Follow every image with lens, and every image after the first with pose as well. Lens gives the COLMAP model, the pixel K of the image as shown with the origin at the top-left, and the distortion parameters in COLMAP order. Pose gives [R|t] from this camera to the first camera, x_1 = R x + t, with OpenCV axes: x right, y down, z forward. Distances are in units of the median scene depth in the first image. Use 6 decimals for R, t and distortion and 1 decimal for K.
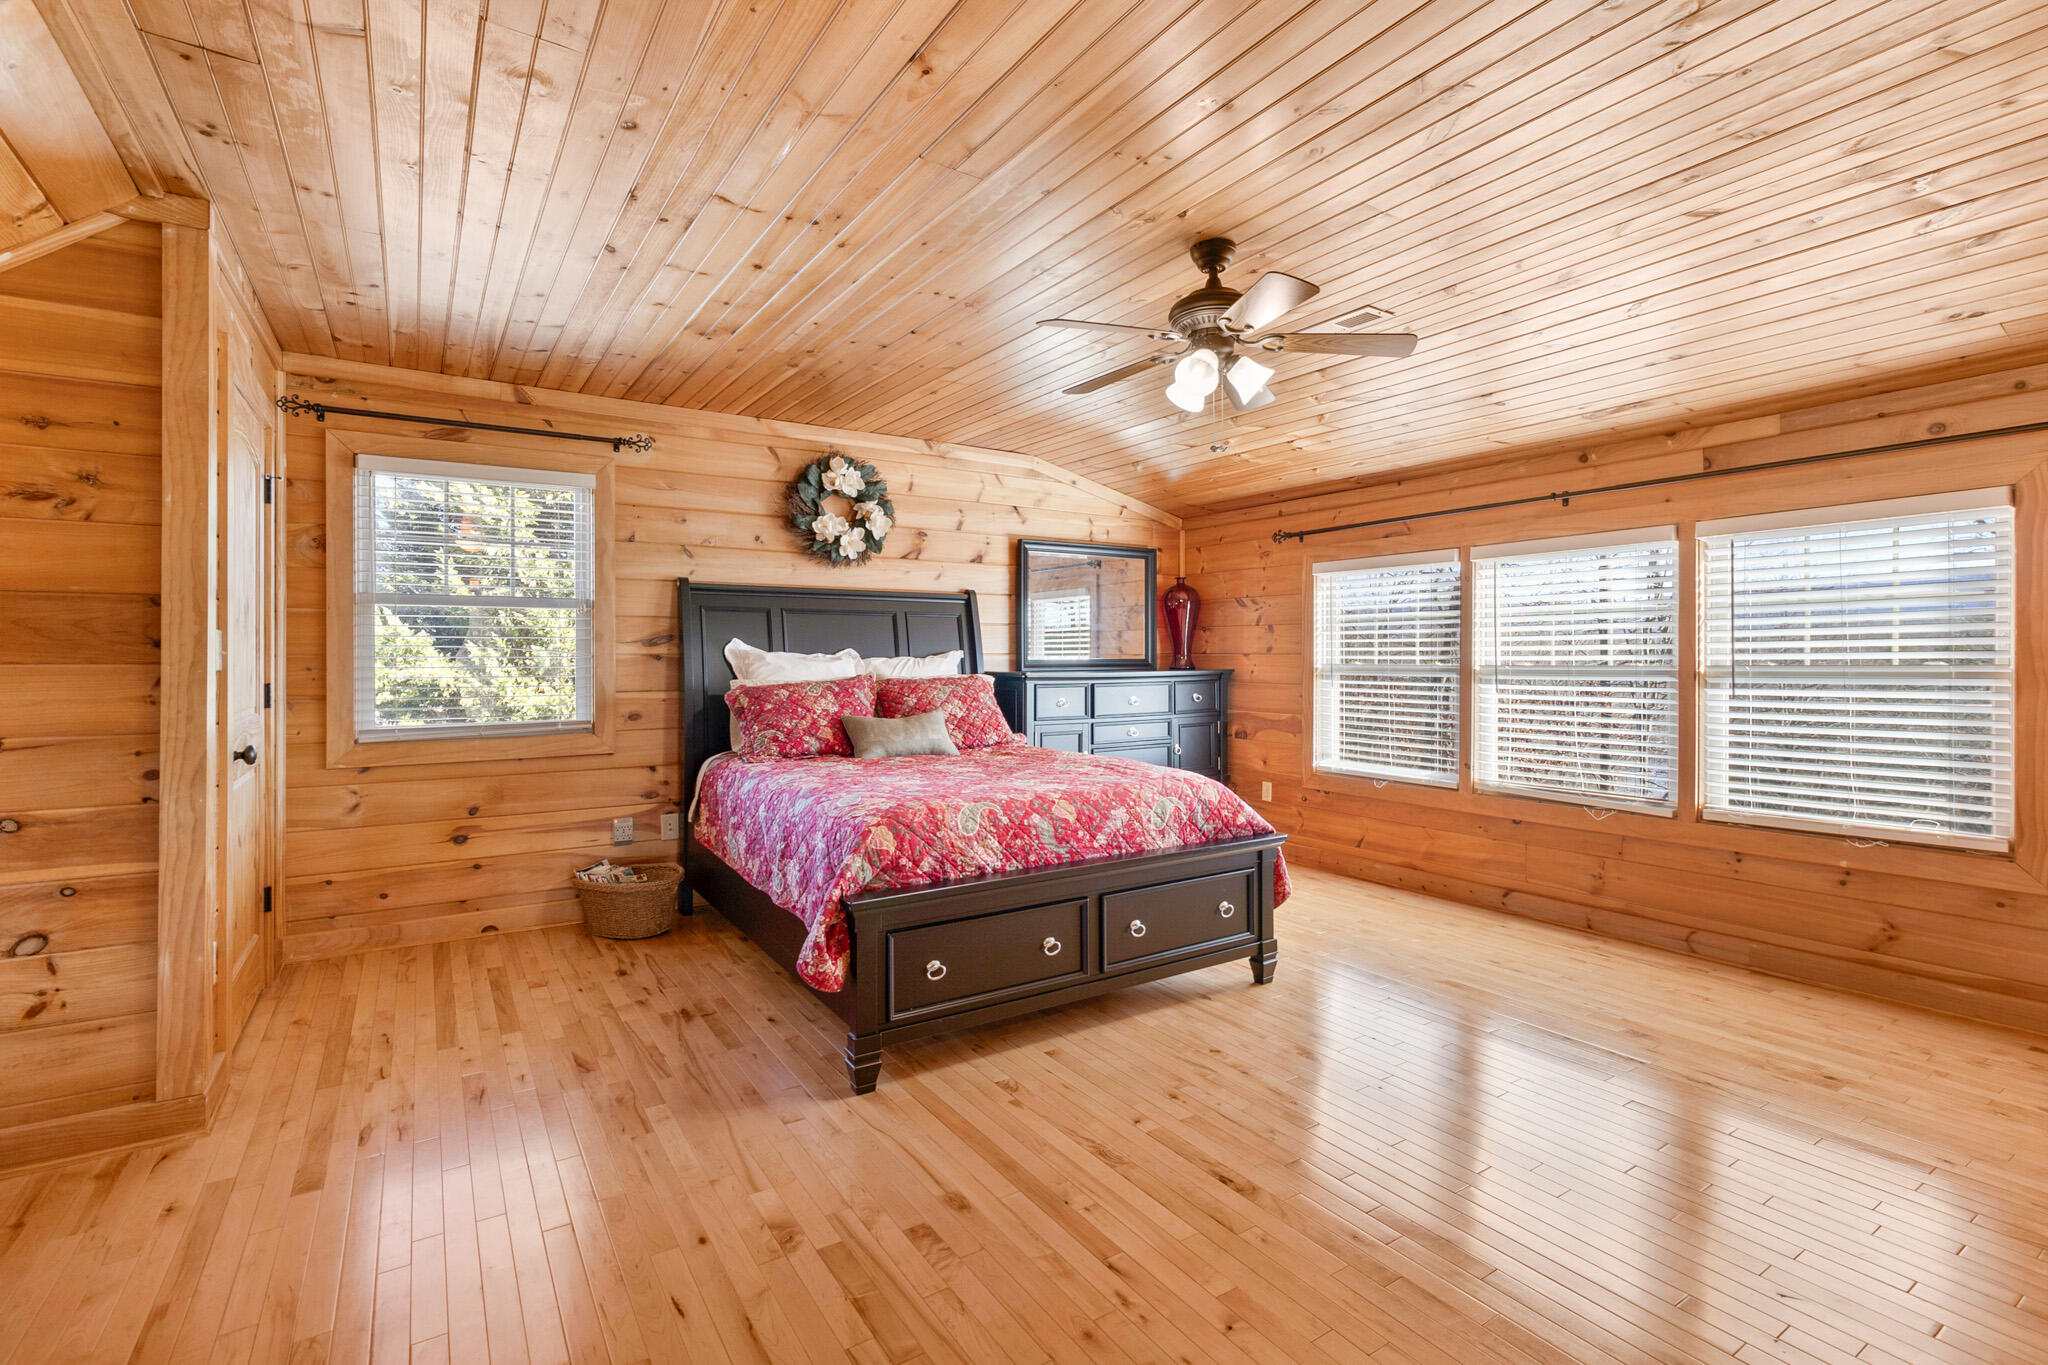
lens RADIAL K [[939.0, 0, 1034.8], [0, 939.0, 660.9], [0, 0, 1]] dist [0.004823, -0.000021]
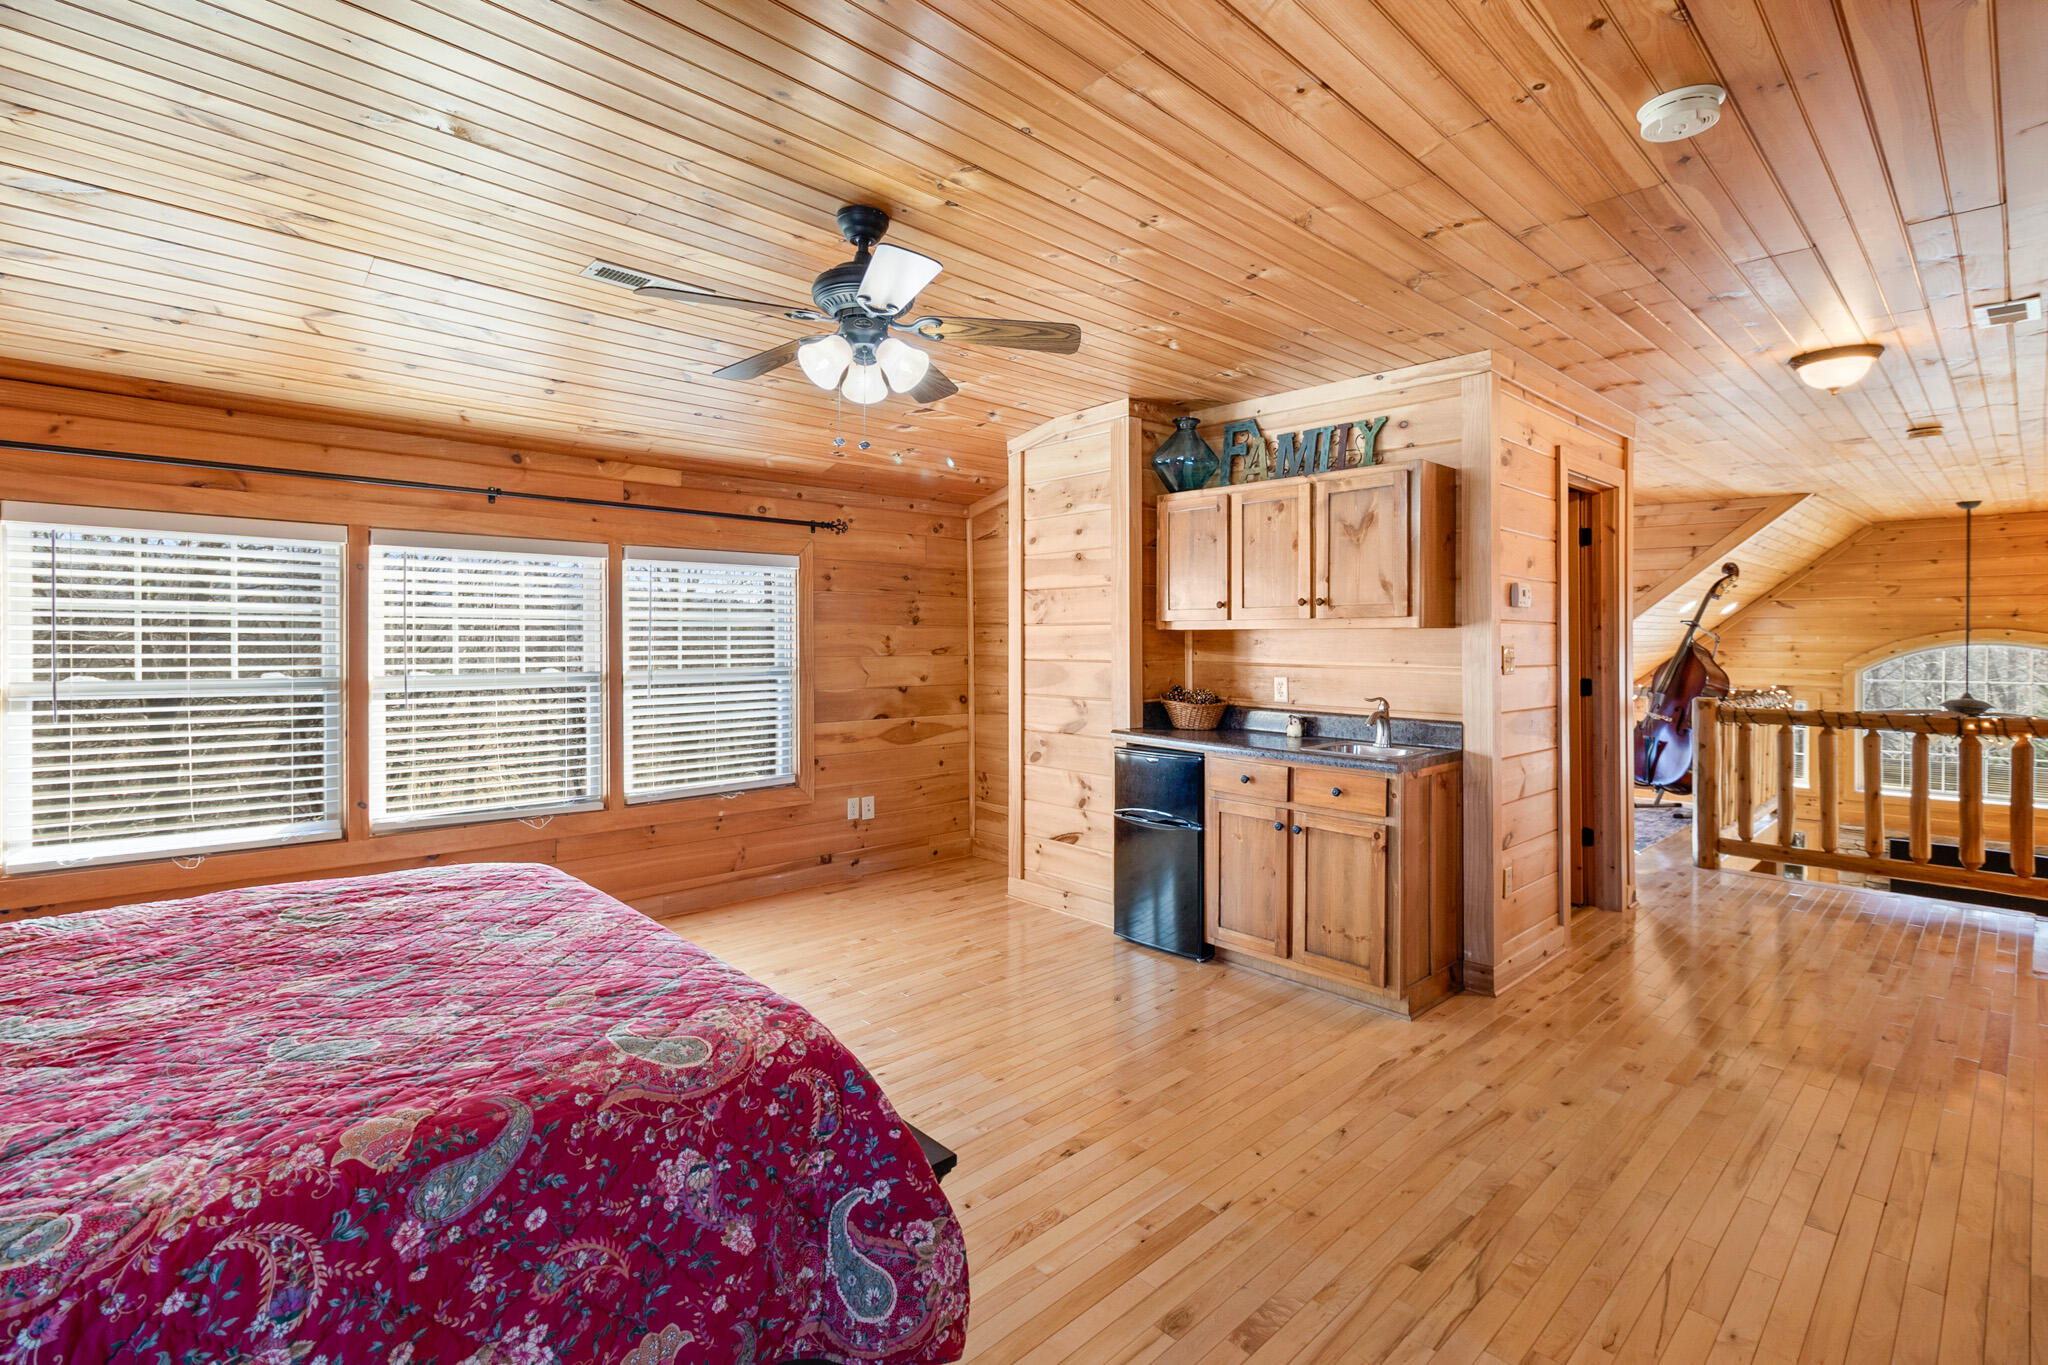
lens RADIAL K [[939.0, 0, 1030.1], [0, 939.0, 659.5], [0, 0, 1]] dist [0.004823, -0.000021]
pose [[-0.179341, -0.017161, 0.983637, -0.552224], [0.001460, 0.999842, 0.017710, -0.031431], [-0.983786, 0.004612, -0.179288, 0.788035]]
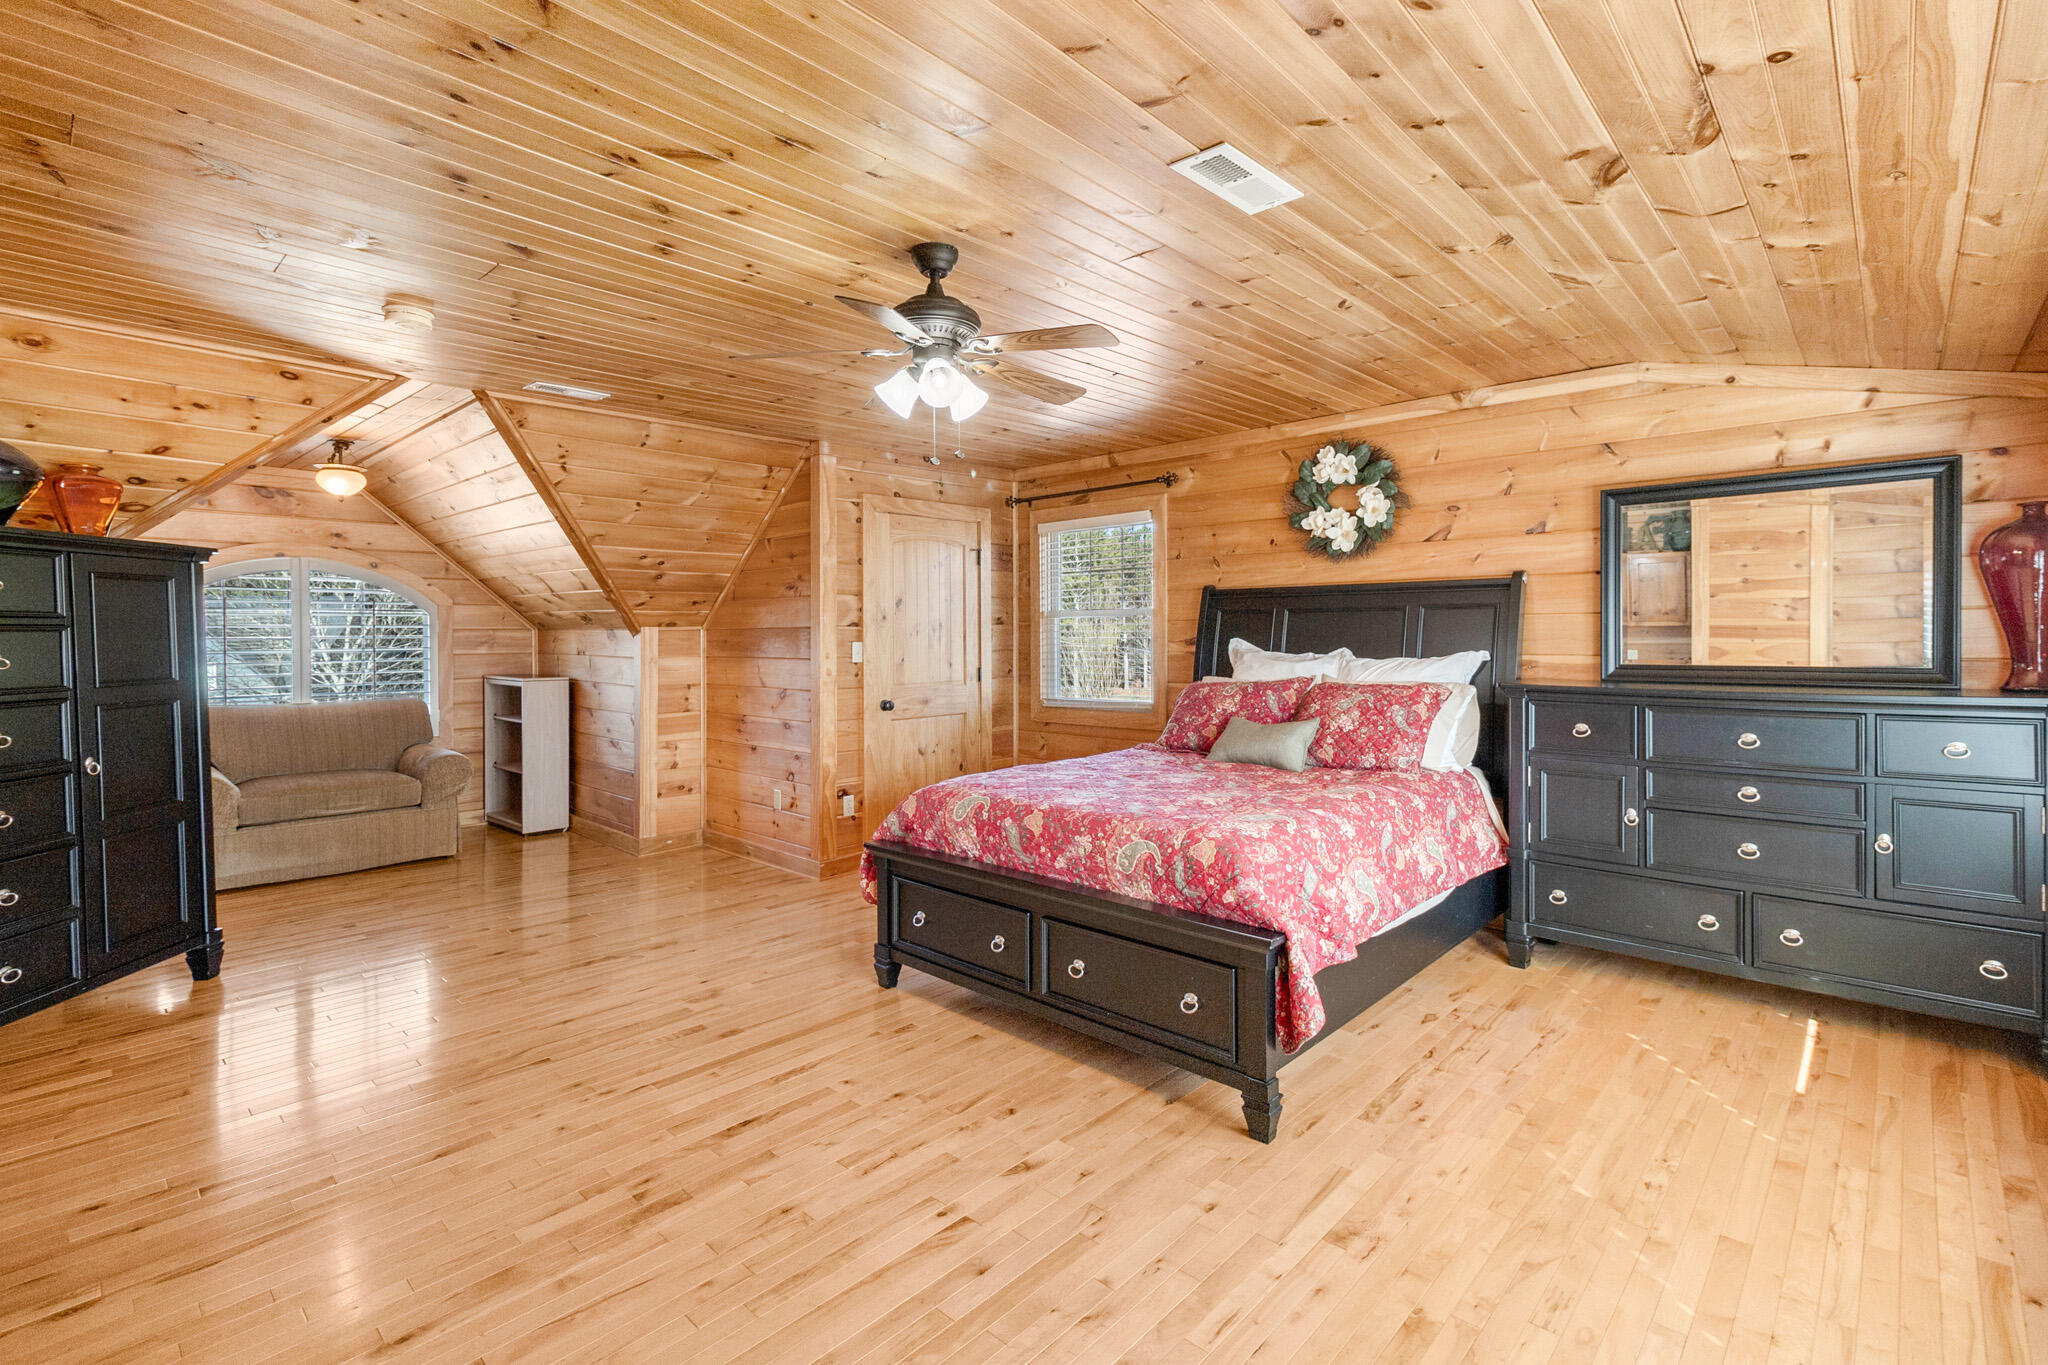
lens RADIAL K [[939.0, 0, 1038.2], [0, 939.0, 650.2], [0, 0, 1]] dist [0.004823, -0.000021]
pose [[0.235405, 0.016944, -0.971750, 0.904586], [0.000709, 0.999845, 0.017606, -0.038888], [0.971897, -0.004834, 0.235356, 0.687240]]
